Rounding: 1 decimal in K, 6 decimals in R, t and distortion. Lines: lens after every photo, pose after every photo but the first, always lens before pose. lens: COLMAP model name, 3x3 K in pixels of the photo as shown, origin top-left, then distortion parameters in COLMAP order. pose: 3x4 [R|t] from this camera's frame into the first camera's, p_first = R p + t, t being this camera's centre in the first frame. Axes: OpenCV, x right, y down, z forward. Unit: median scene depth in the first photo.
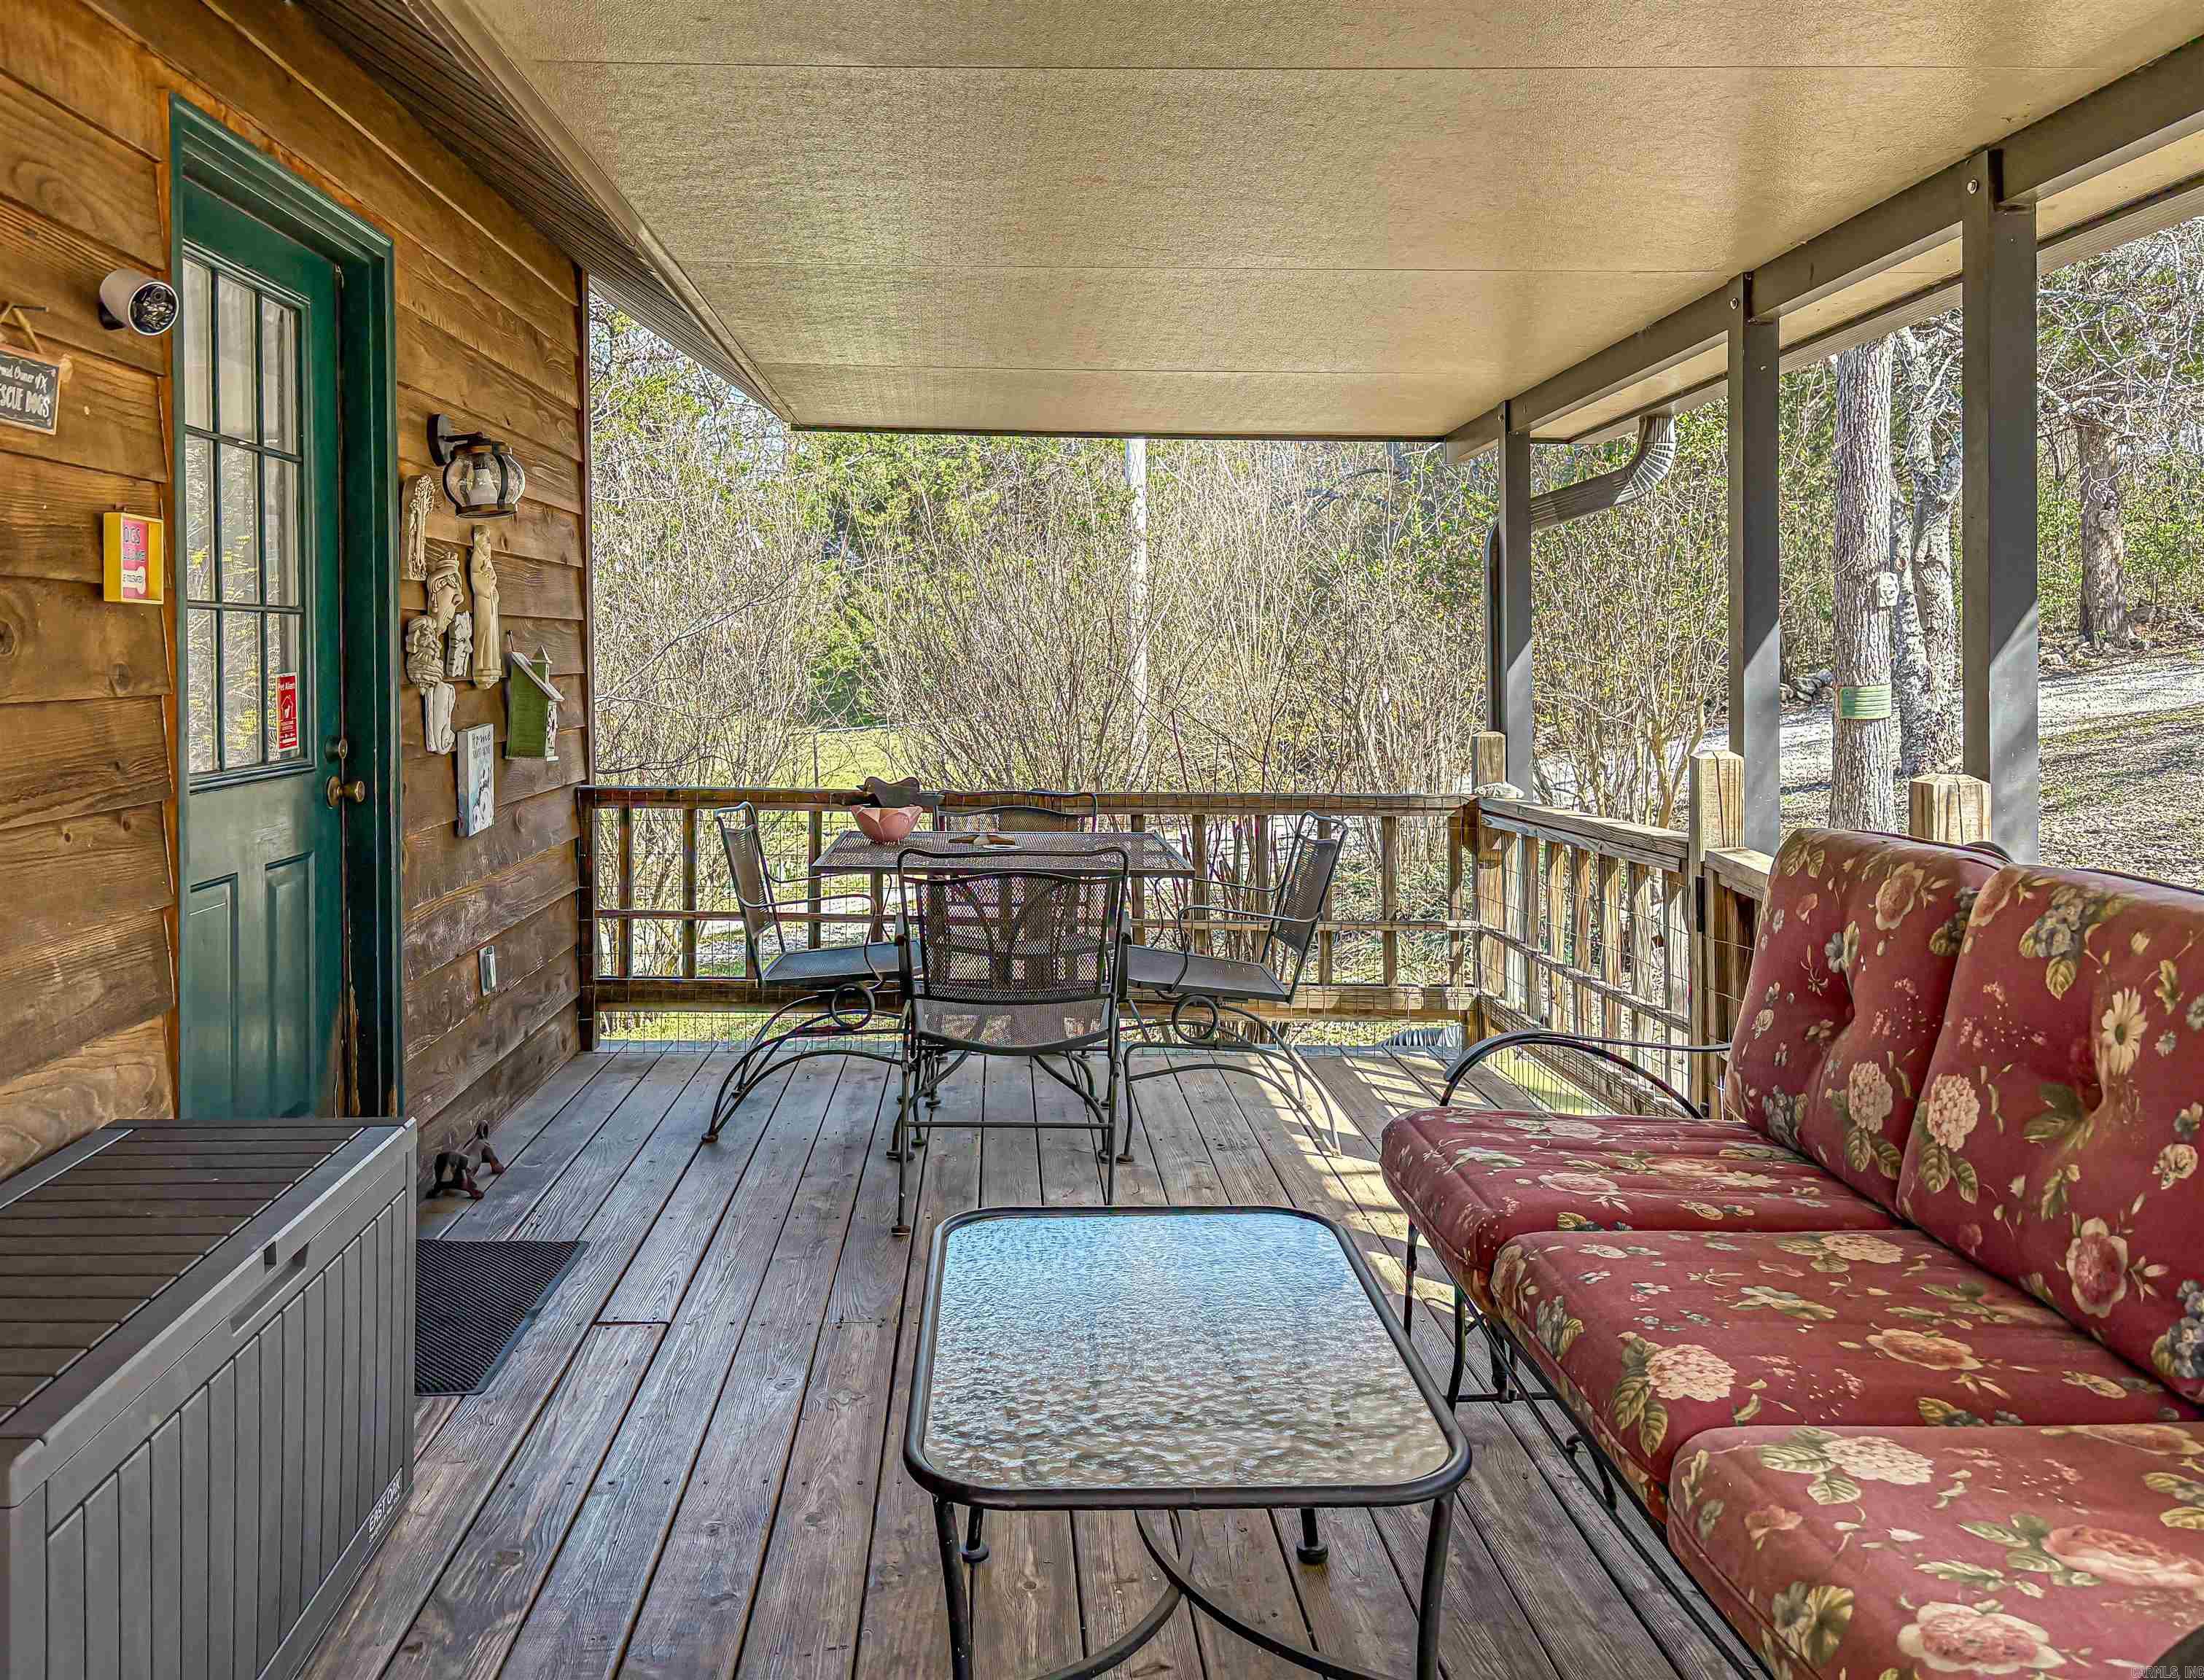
lens RADIAL K [[1769.7, 0, 1012.0], [0, 1769.7, 675.6], [0, 0, 1]] dist [-0.002917, 0.013979]
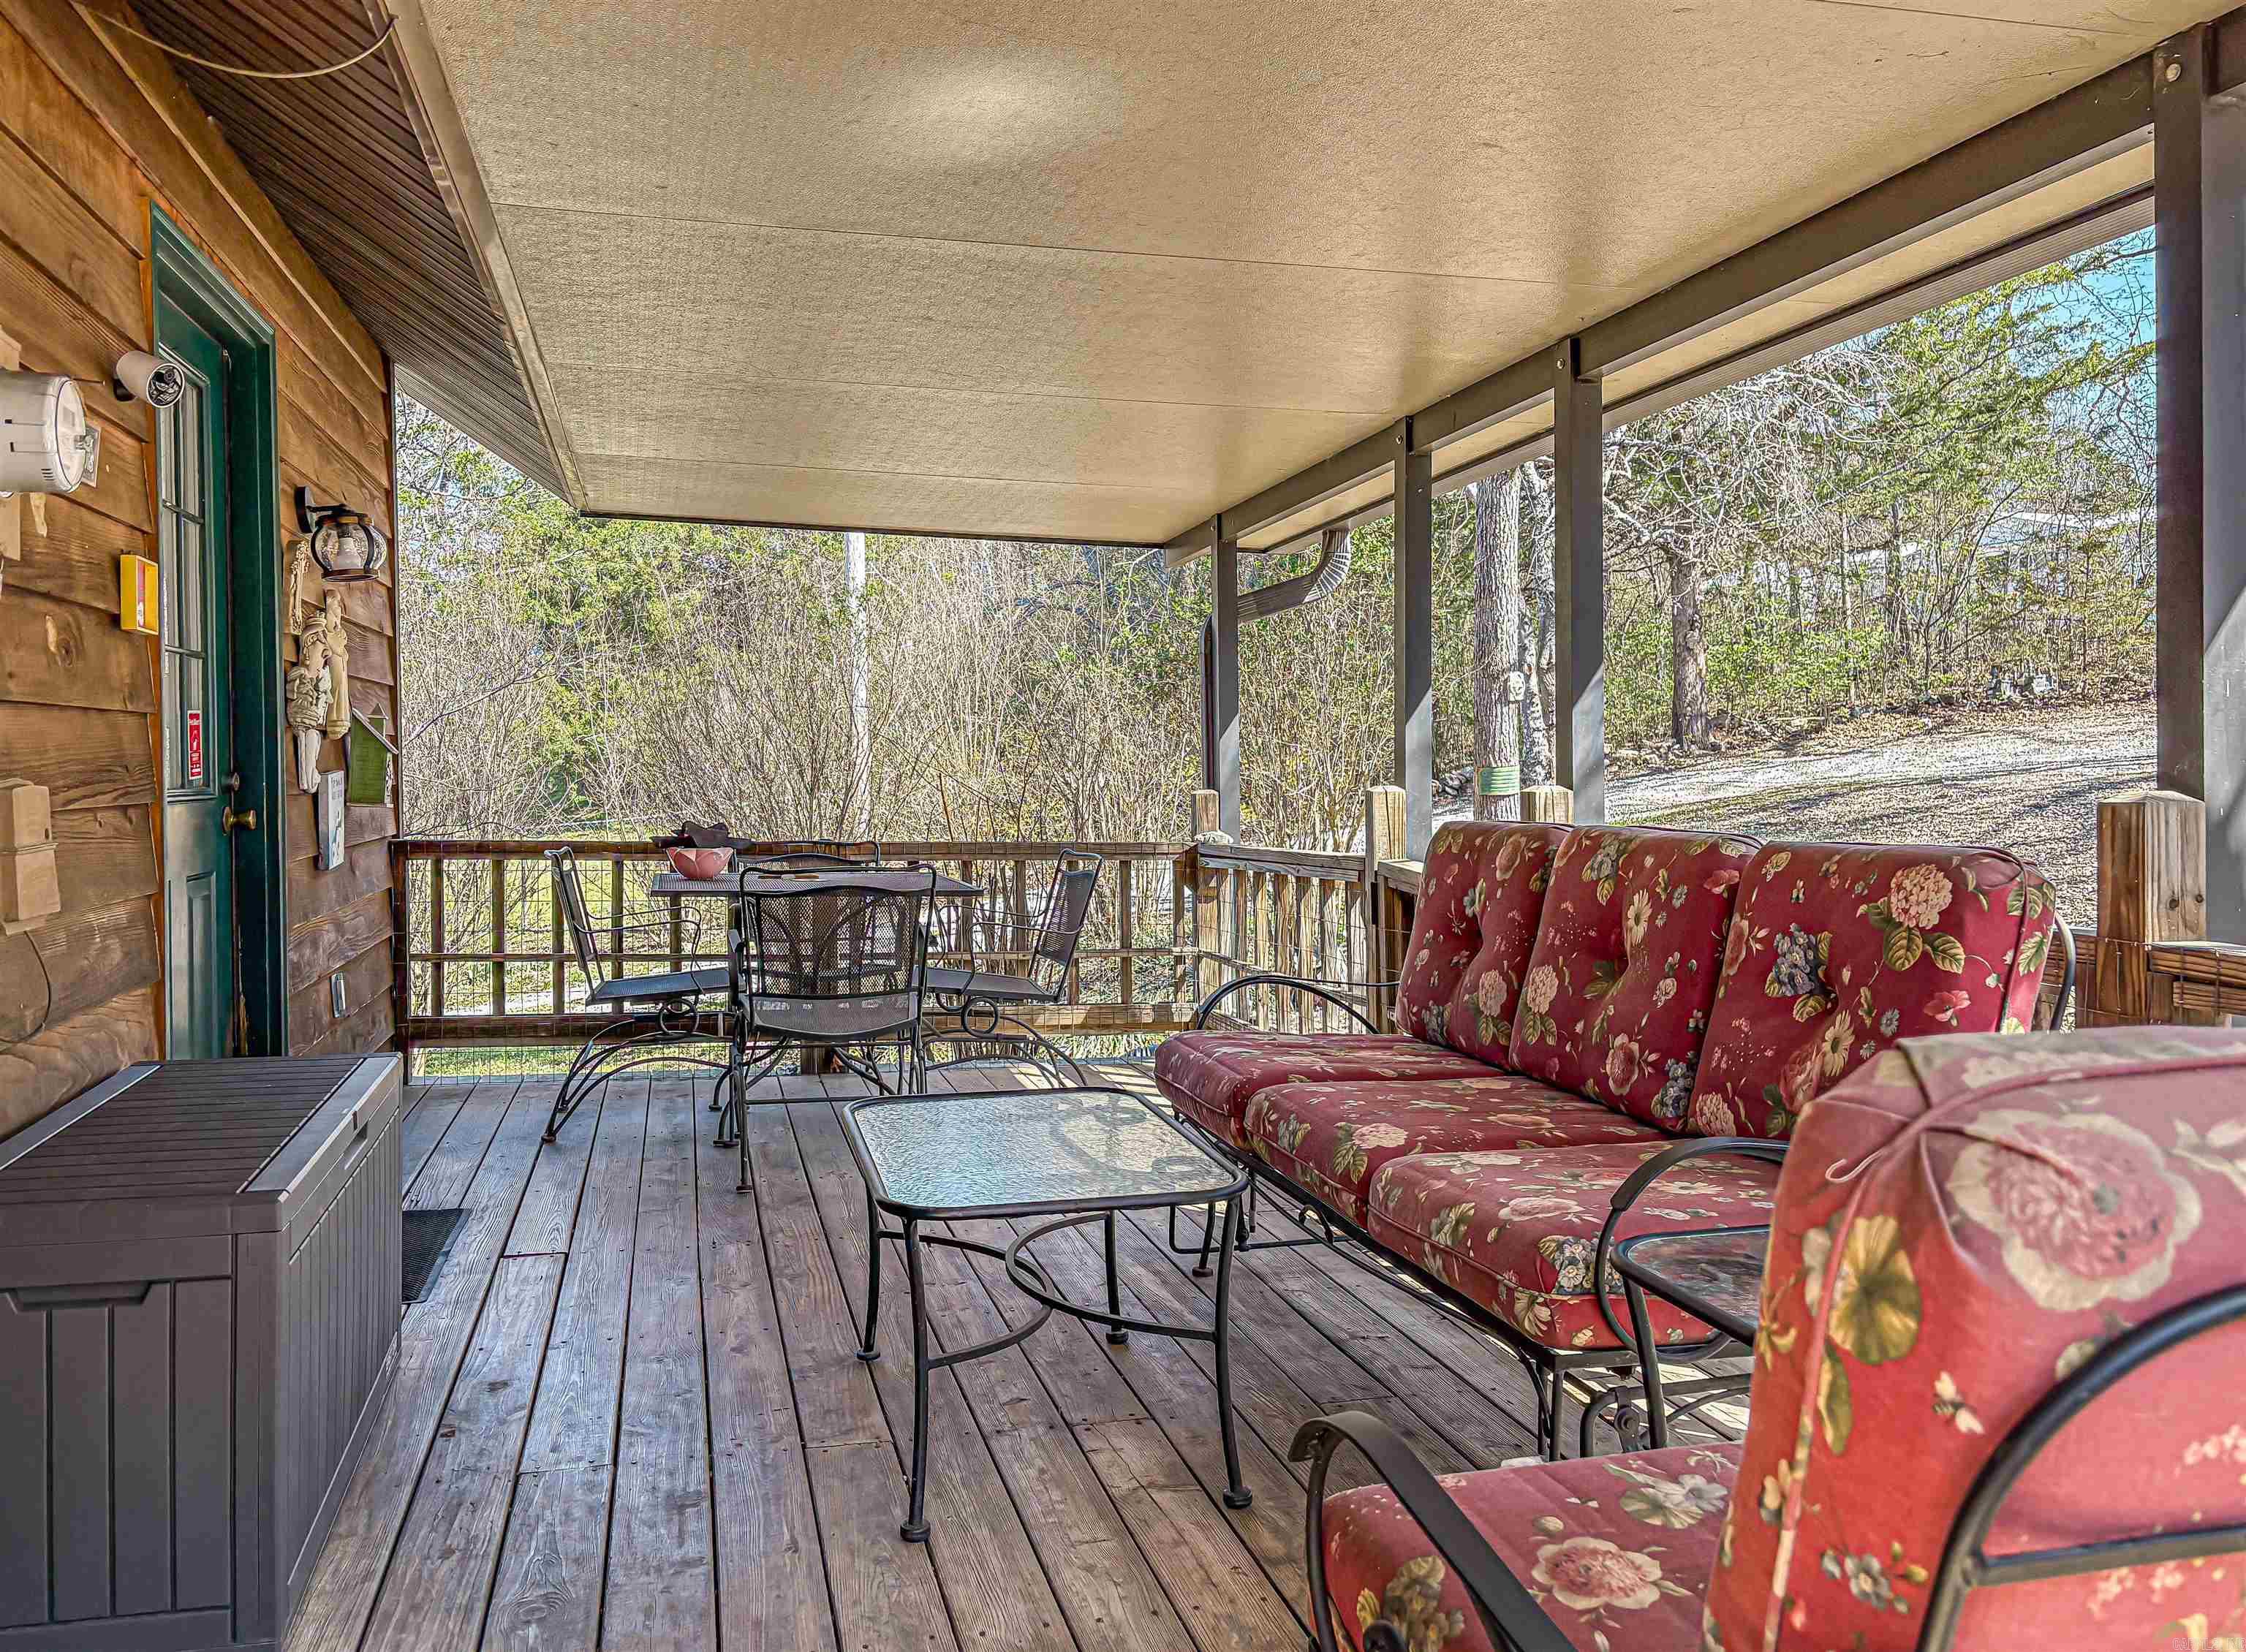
lens RADIAL K [[1754.2, 0, 1123.3], [0, 1754.2, 774.7], [0, 0, 1]] dist [0.044565, -0.108124]
pose [[0.972304, 0.000286, 0.233720, -0.086788], [0.001337, 0.999976, -0.006788, 0.042125], [-0.233716, 0.006913, 0.972280, -0.197501]]
